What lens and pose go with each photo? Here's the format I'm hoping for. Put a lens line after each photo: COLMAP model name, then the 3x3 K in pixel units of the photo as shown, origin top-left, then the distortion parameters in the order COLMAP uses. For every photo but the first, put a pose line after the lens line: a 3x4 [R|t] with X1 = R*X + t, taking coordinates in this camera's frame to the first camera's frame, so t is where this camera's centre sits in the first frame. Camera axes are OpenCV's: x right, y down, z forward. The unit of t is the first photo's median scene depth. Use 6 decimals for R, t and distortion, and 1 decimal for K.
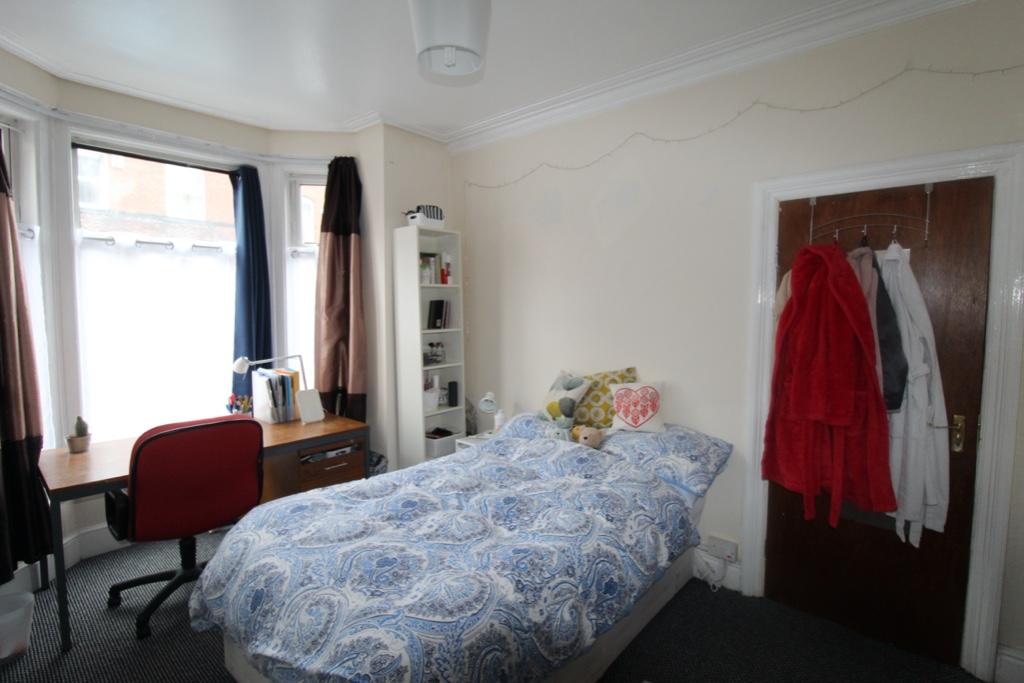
lens RADIAL K [[524.8, 0, 512.0], [0, 524.8, 341.5], [0, 0, 1]] dist [-0.002033, -0.000506]
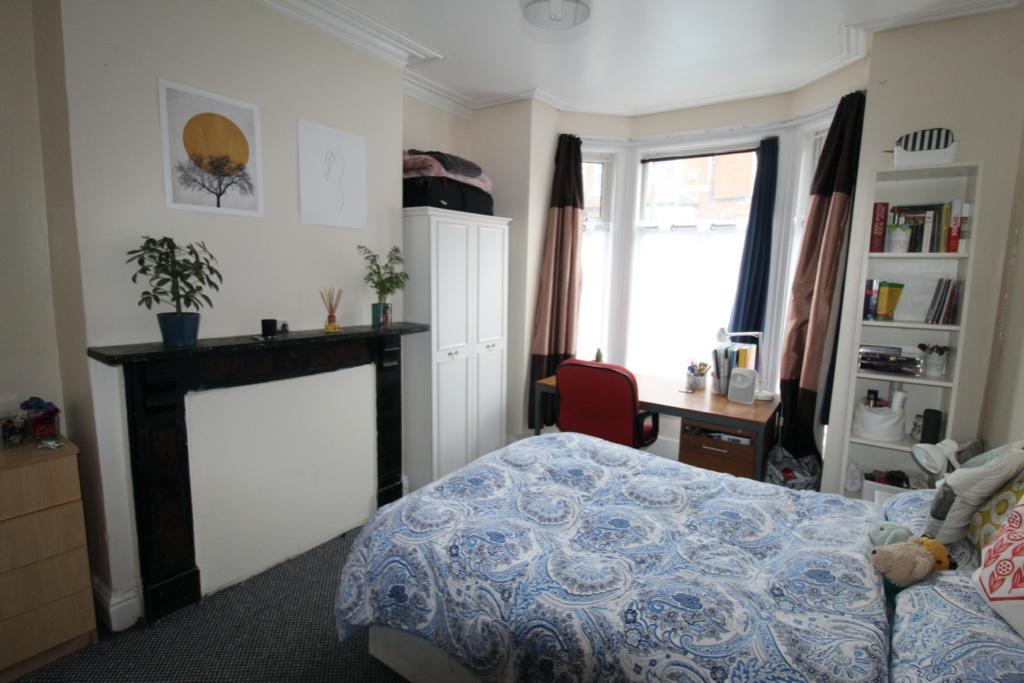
lens RADIAL K [[507.4, 0, 520.3], [0, 507.4, 334.8], [0, 0, 1]] dist [-0.001590, -0.000261]
pose [[0.089484, 0.130868, -0.987353, 0.605246], [-0.098850, 0.987602, 0.121942, -0.052148], [0.991071, 0.086688, 0.101311, 0.635640]]
